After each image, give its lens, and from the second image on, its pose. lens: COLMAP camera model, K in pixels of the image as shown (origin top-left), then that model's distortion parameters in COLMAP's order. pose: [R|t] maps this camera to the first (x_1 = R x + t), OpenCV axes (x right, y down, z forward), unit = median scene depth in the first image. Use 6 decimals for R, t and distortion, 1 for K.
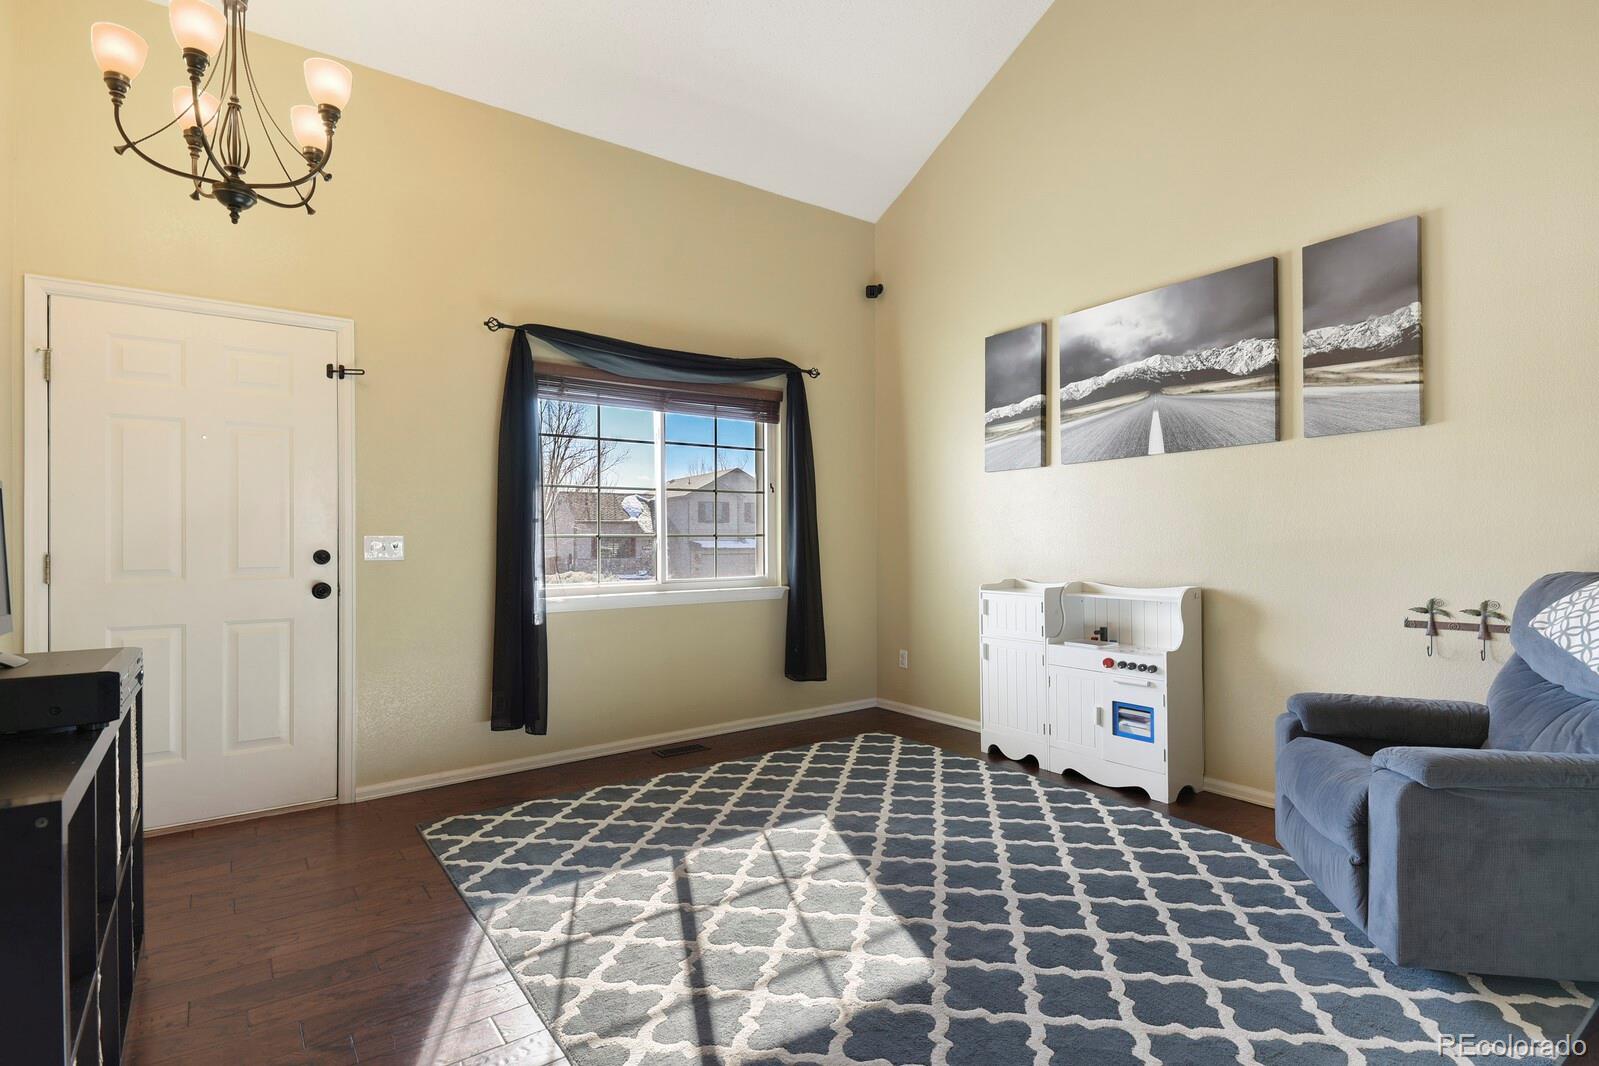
lens RADIAL K [[782.9, 0, 799.5], [0, 782.9, 533.0], [0, 0, 1]] dist [0.054659, -0.034453]
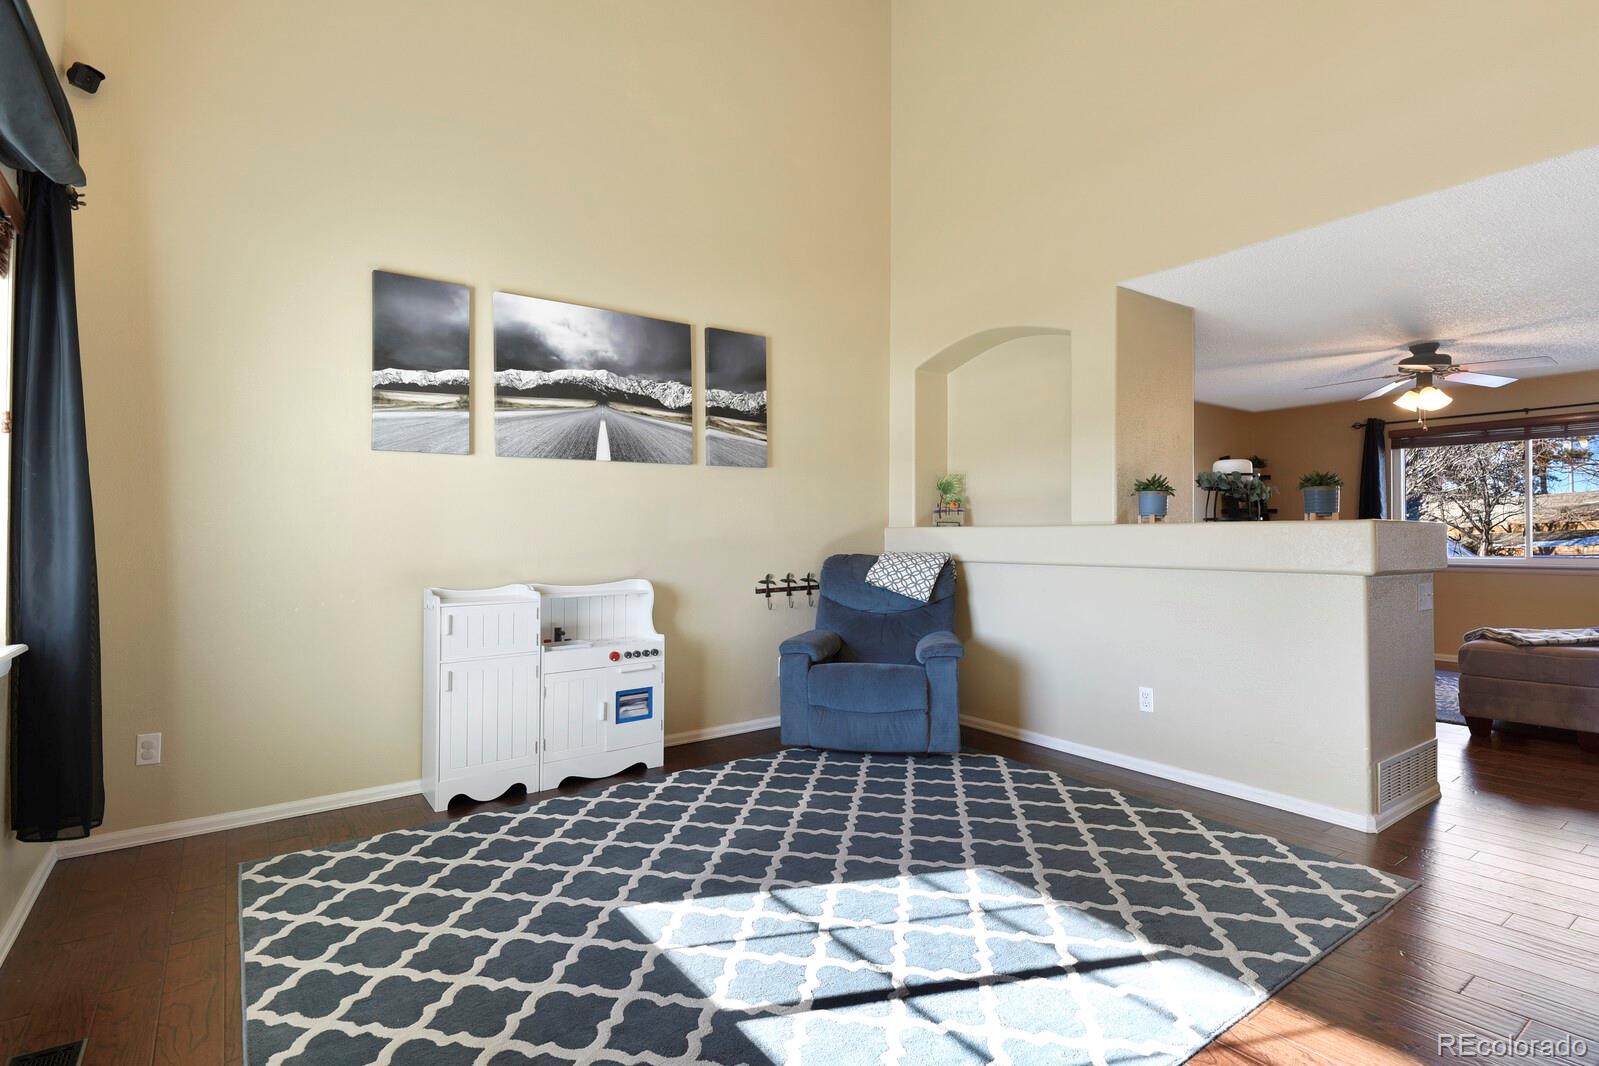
lens RADIAL K [[782.9, 0, 799.5], [0, 782.9, 533.0], [0, 0, 1]] dist [0.054659, -0.034453]
pose [[-0.000749, 0.008956, 0.999960, -0.676920], [-0.002235, 0.999957, -0.008958, 0.009771], [-0.999997, -0.002241, -0.000729, 0.782718]]
